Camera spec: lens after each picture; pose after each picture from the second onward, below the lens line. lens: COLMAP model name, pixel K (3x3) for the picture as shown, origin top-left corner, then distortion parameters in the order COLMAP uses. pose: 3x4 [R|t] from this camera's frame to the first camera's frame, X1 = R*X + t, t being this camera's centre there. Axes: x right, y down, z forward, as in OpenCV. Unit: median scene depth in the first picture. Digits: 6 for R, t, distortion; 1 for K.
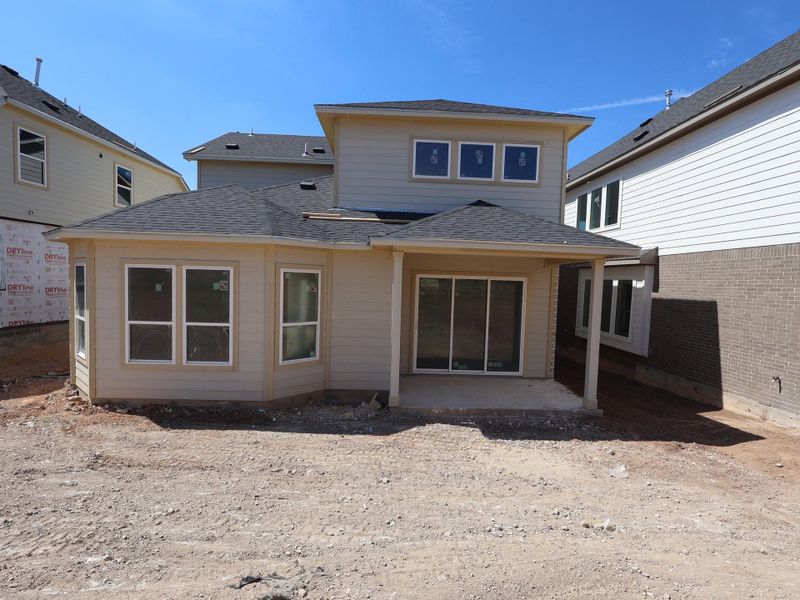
lens RADIAL K [[420.5, 0, 401.1], [0, 420.5, 302.7], [0, 0, 1]] dist [-0.006674, -0.000034]
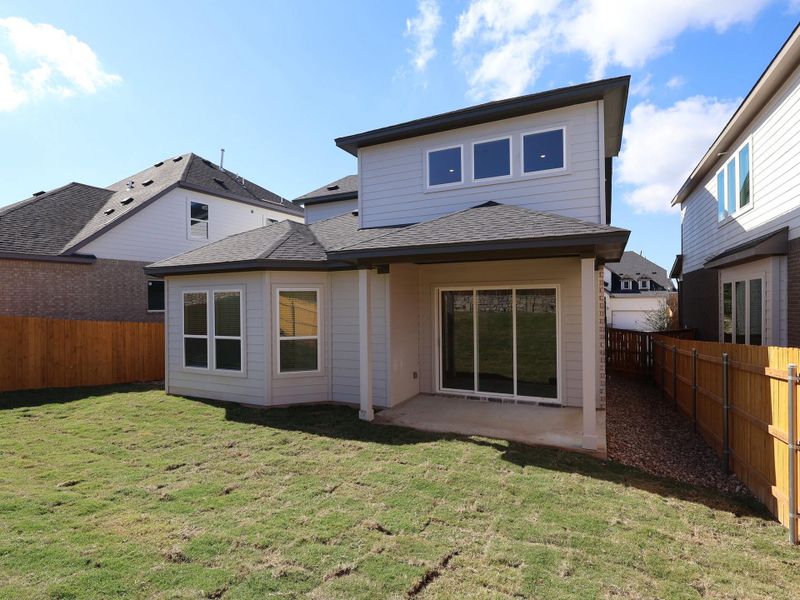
lens RADIAL K [[420.5, 0, 401.1], [0, 420.5, 302.7], [0, 0, 1]] dist [-0.006674, -0.000034]
pose [[0.883819, -0.042251, -0.465917, 0.425089], [0.013674, 0.997821, -0.064547, 0.028019], [0.467629, 0.050677, 0.882471, 0.127616]]
